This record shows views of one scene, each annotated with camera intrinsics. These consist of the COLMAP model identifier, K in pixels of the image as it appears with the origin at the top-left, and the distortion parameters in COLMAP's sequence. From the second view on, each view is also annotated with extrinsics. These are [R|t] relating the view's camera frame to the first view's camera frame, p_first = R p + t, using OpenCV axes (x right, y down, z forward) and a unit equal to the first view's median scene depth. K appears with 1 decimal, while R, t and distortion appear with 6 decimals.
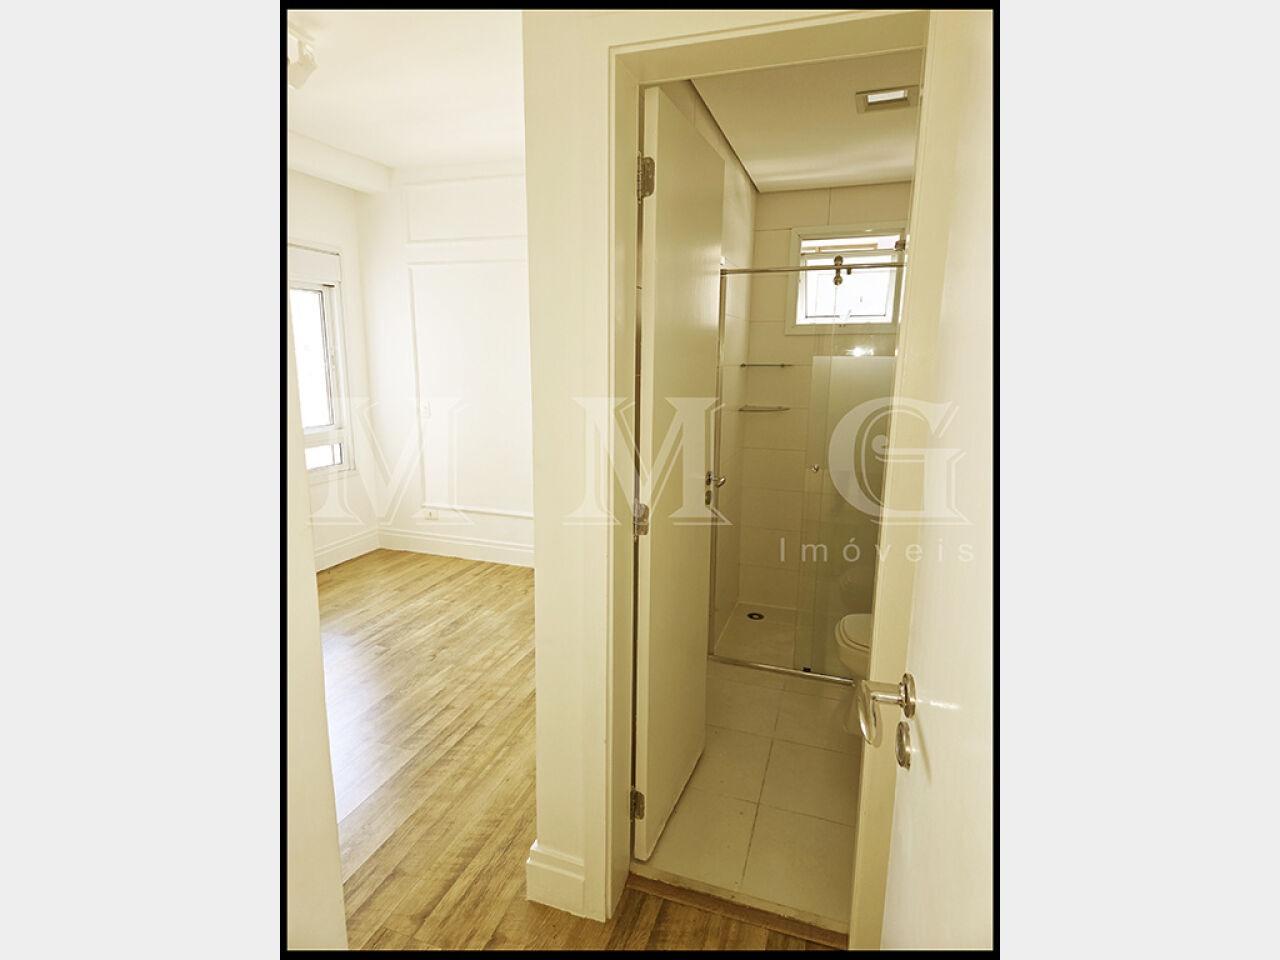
lens RADIAL K [[640.5, 0, 646.7], [0, 640.5, 473.8], [0, 0, 1]] dist [0.038352, -0.000042]
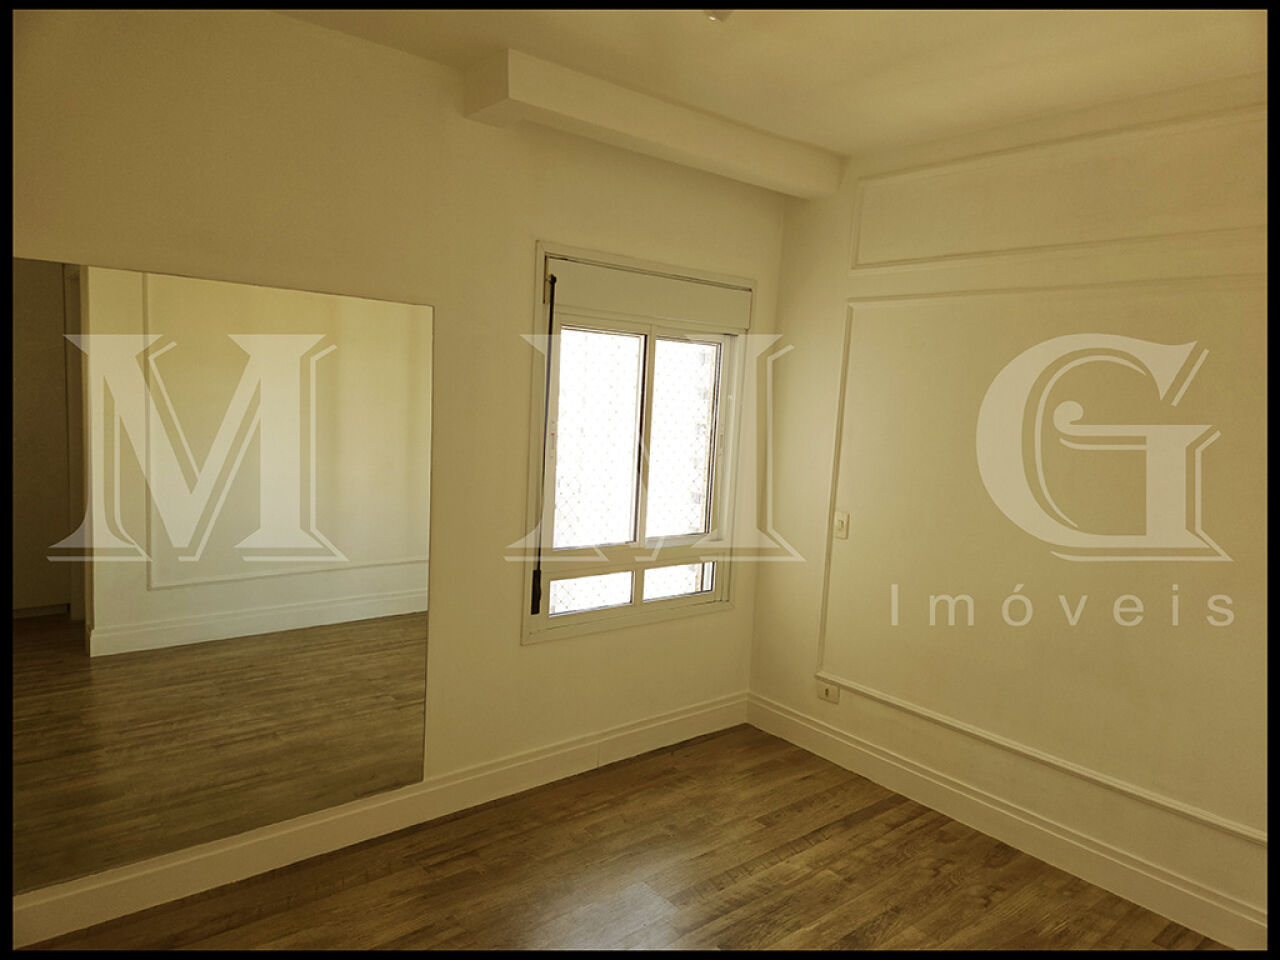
lens RADIAL K [[835.4, 0, 643.5], [0, 835.4, 484.4], [0, 0, 1]] dist [0.072578, -0.059520]
pose [[0.850389, 0.095979, -0.517326, -0.096691], [-0.143306, 0.988300, -0.052210, -0.075353], [0.506262, 0.118535, 0.854194, 0.216877]]
